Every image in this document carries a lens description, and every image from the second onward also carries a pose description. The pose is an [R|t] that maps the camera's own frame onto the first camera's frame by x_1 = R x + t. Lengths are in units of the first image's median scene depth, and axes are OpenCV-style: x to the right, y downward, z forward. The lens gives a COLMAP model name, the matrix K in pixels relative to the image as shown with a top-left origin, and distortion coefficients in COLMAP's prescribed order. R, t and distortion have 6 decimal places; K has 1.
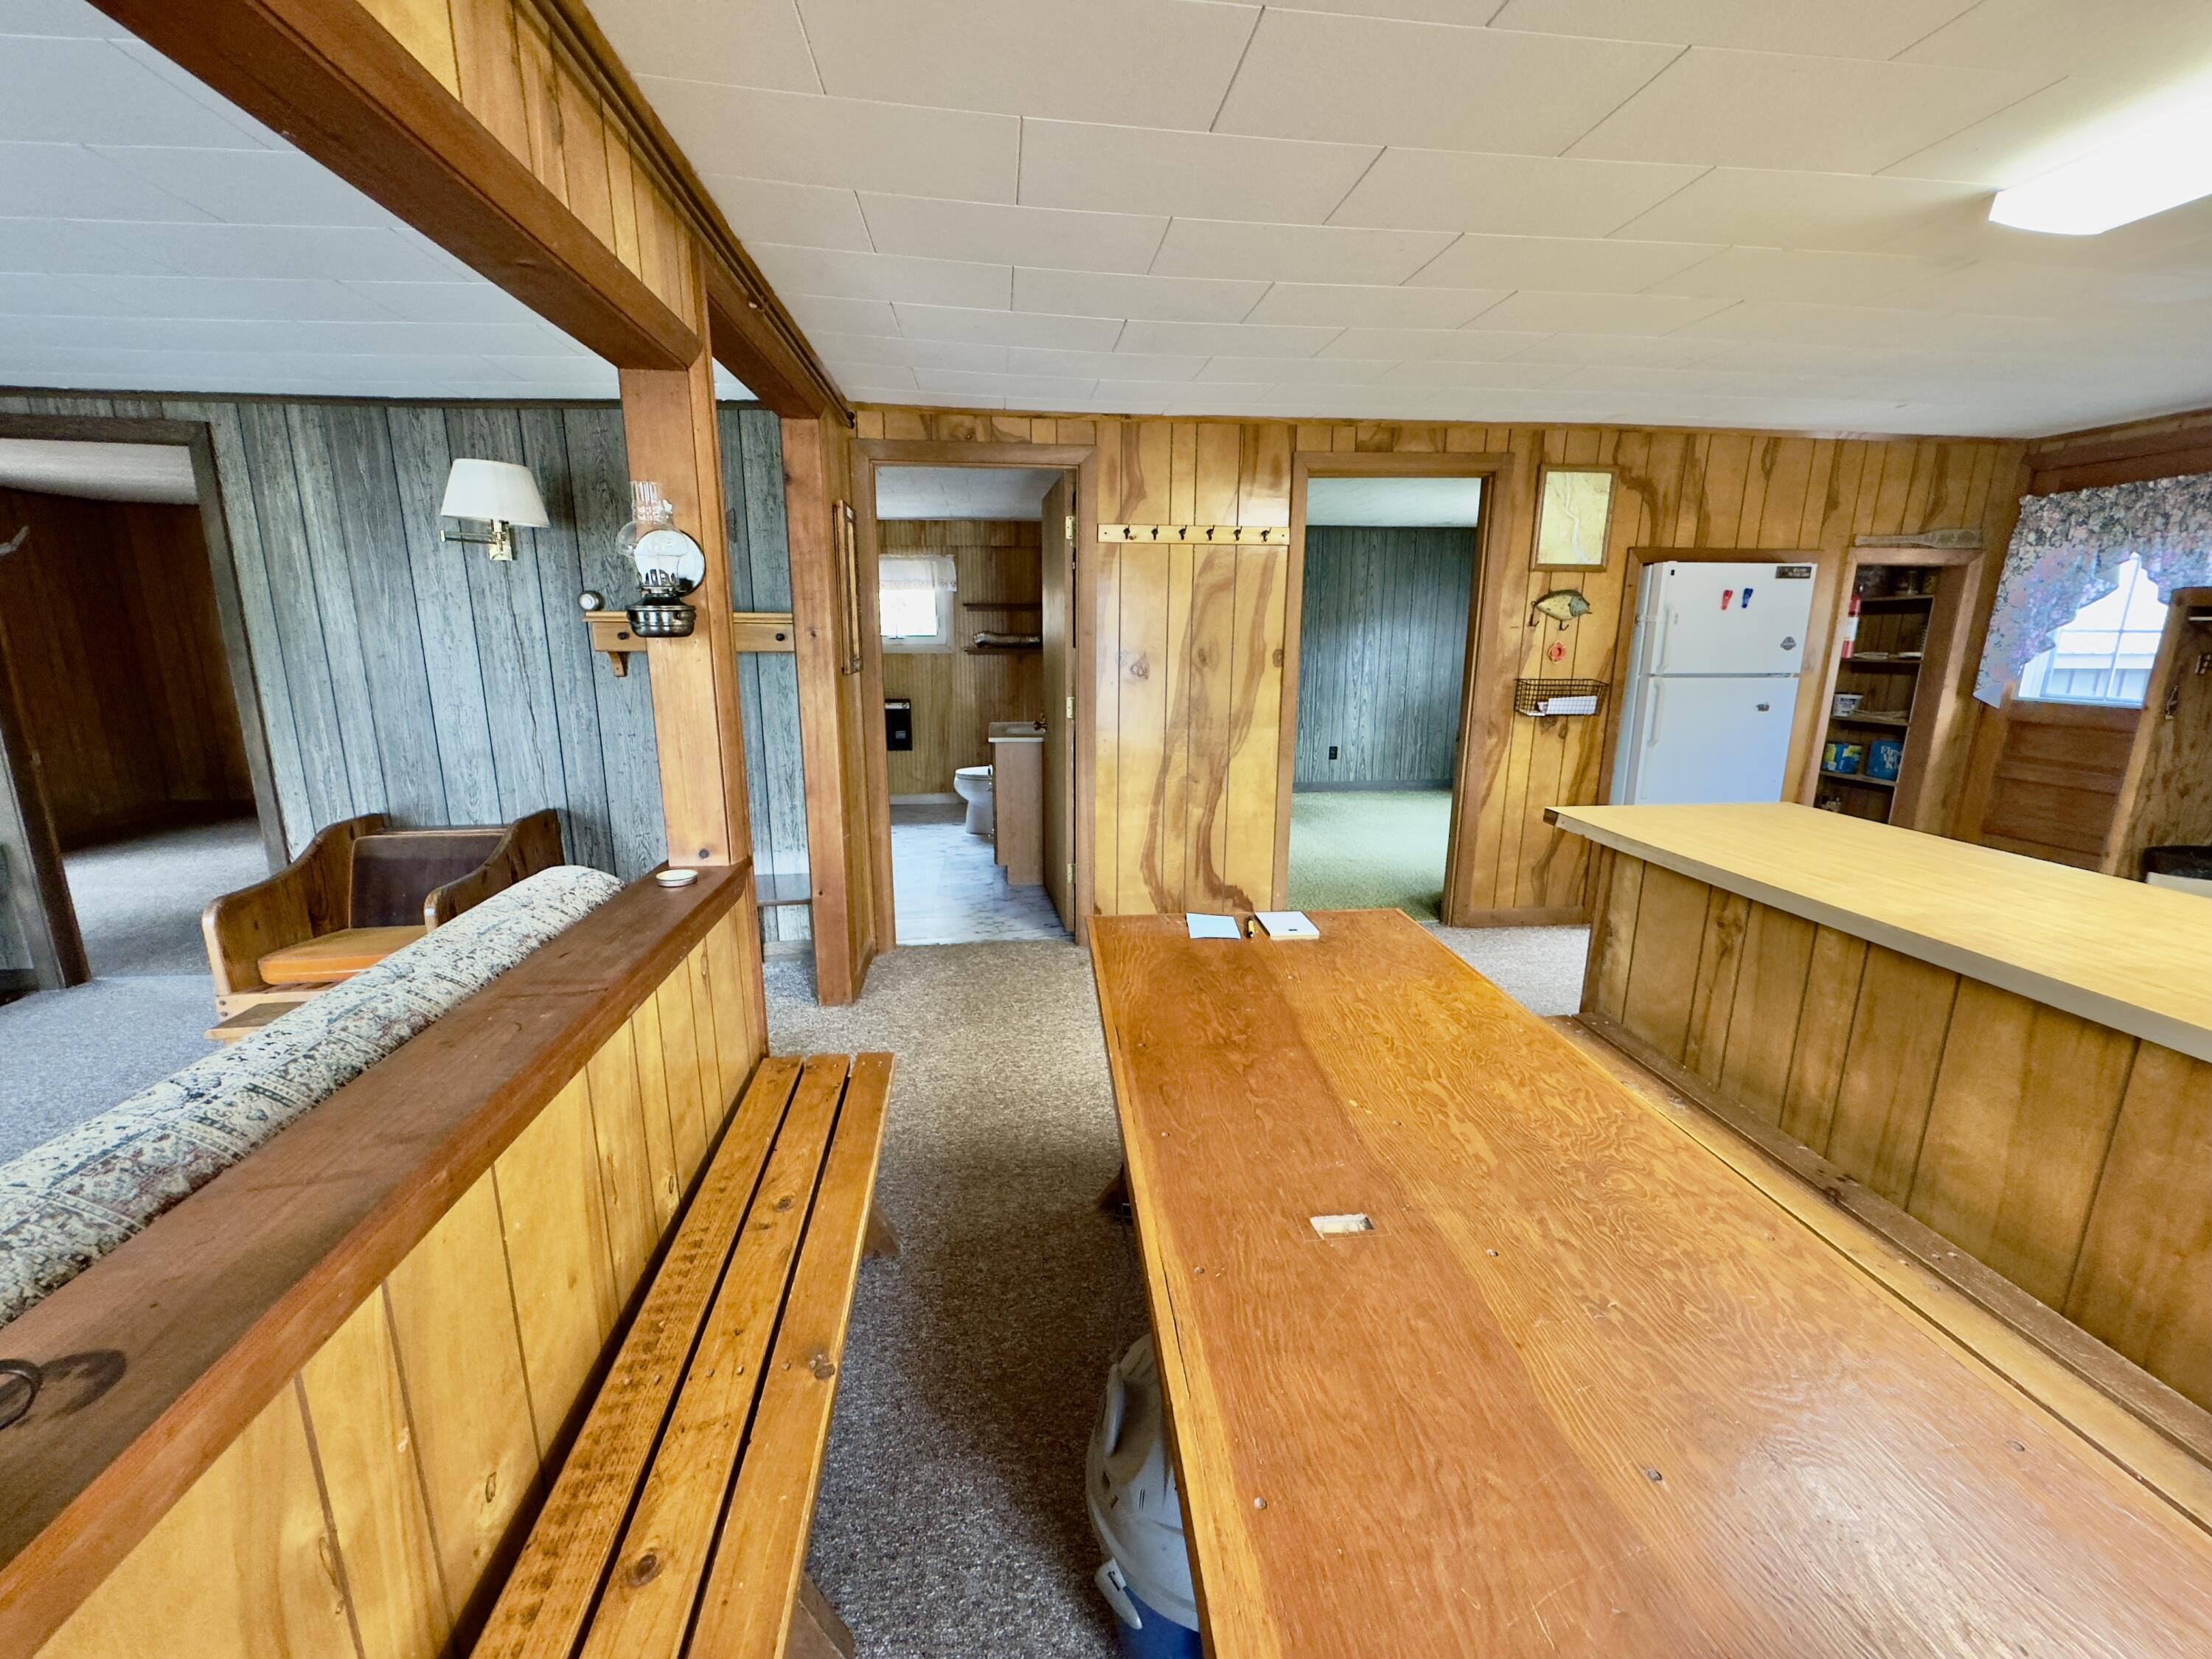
lens RADIAL K [[880.9, 0, 1103.7], [0, 880.9, 828.6], [0, 0, 1]] dist [-0.004463, 0.000390]
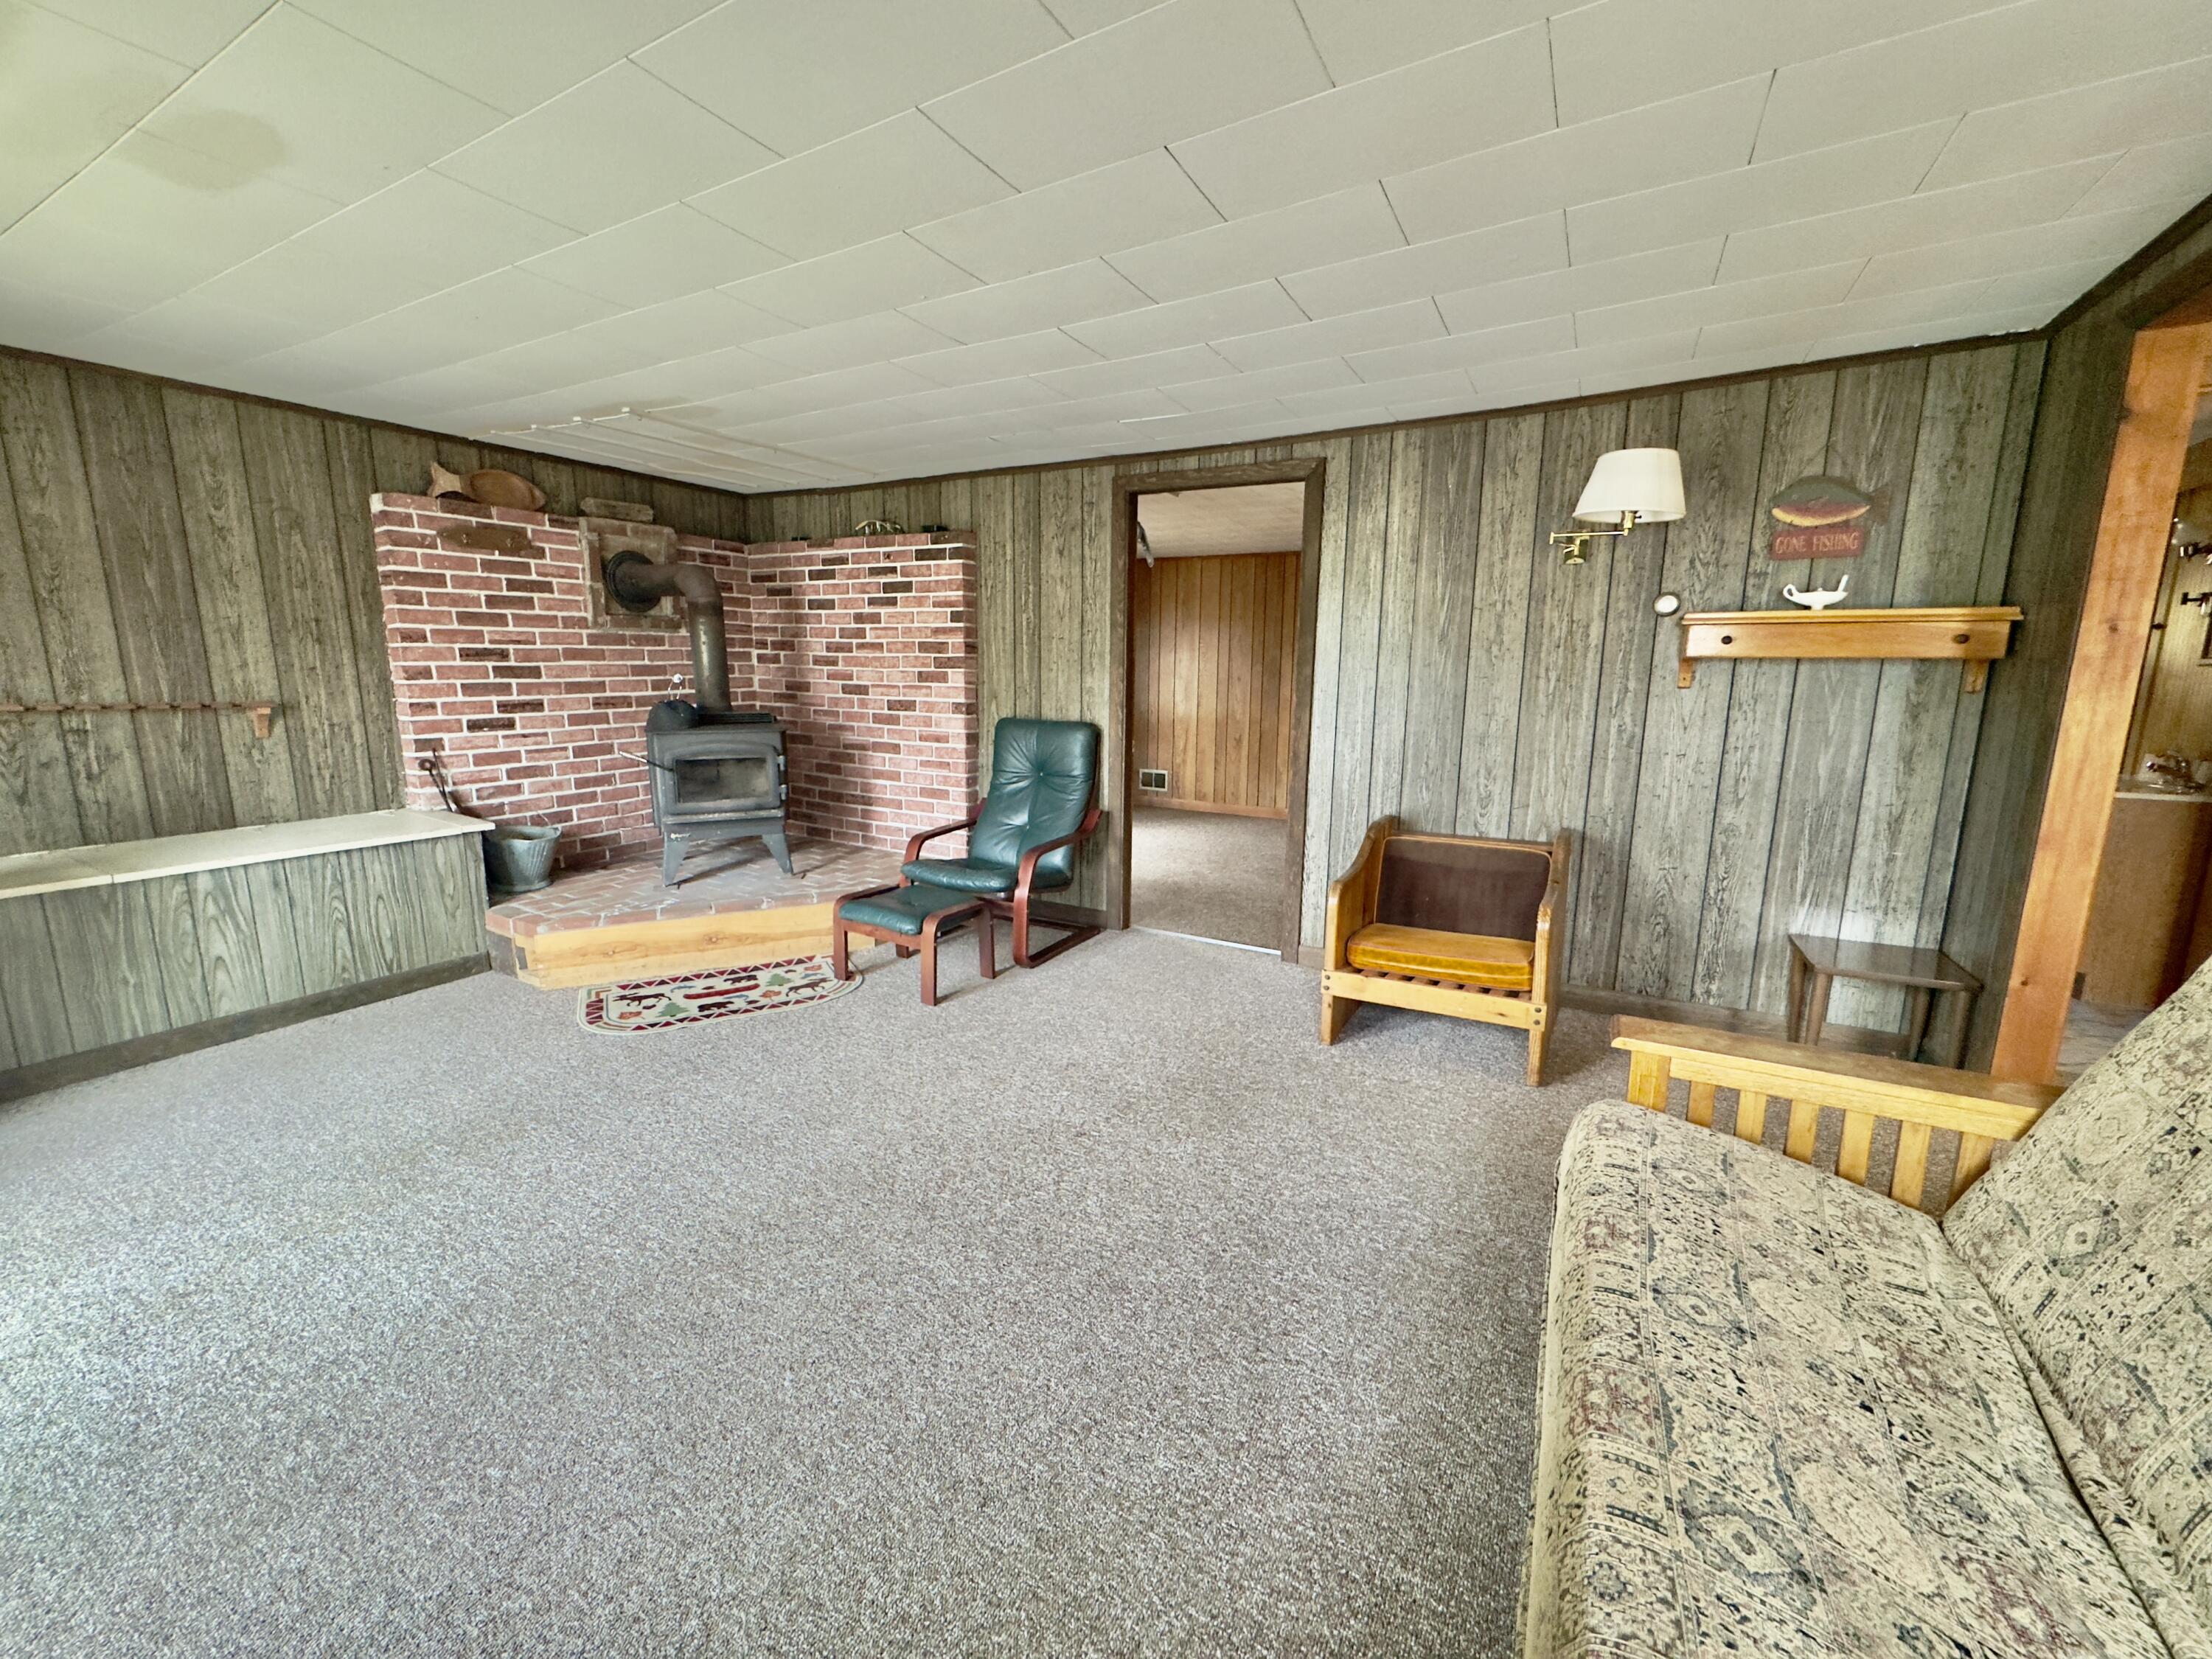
lens RADIAL K [[880.9, 0, 1099.3], [0, 880.9, 828.8], [0, 0, 1]] dist [-0.004463, 0.000390]
pose [[0.803542, 0.104842, -0.585942, -0.467865], [-0.130058, 0.991506, -0.000948, 0.041809], [0.580866, 0.076968, 0.810352, -0.041387]]
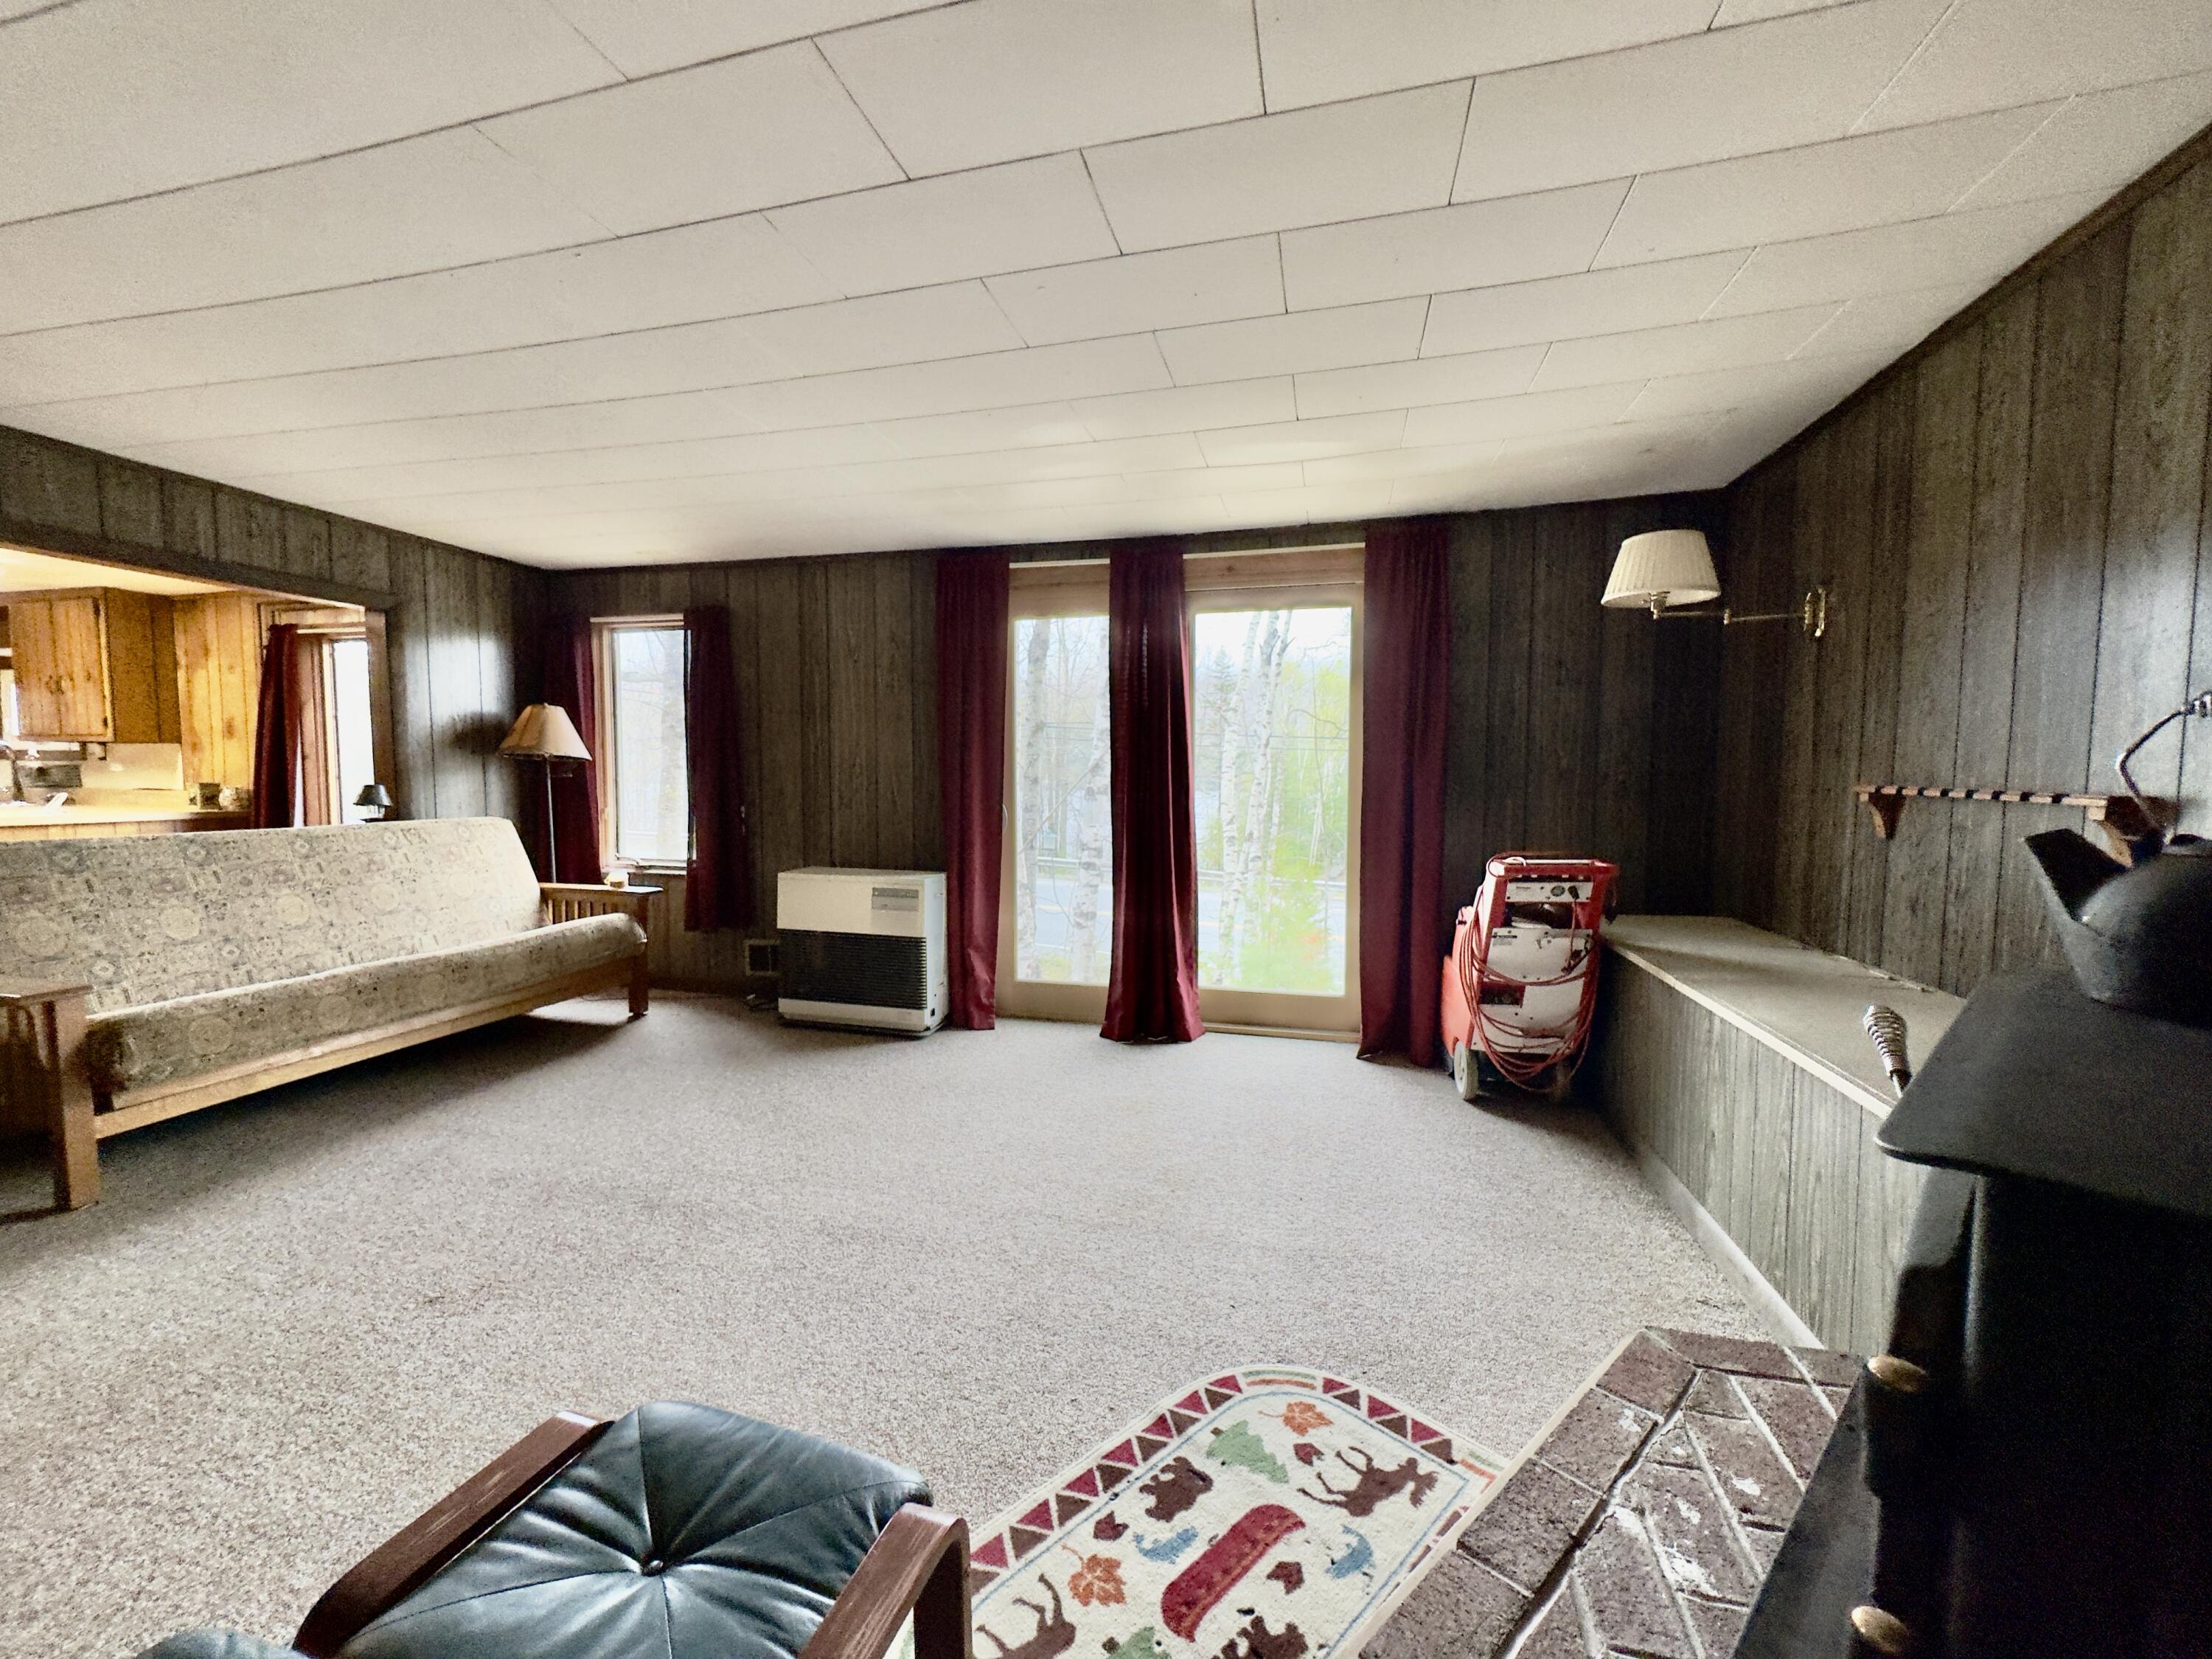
lens RADIAL K [[880.9, 0, 1101.0], [0, 880.9, 828.7], [0, 0, 1]] dist [-0.004463, 0.000390]
pose [[-0.930588, -0.034702, 0.364420, -1.420552], [0.068261, 0.961586, 0.265879, -0.115271], [-0.359647, 0.272300, -0.892472, 0.774586]]
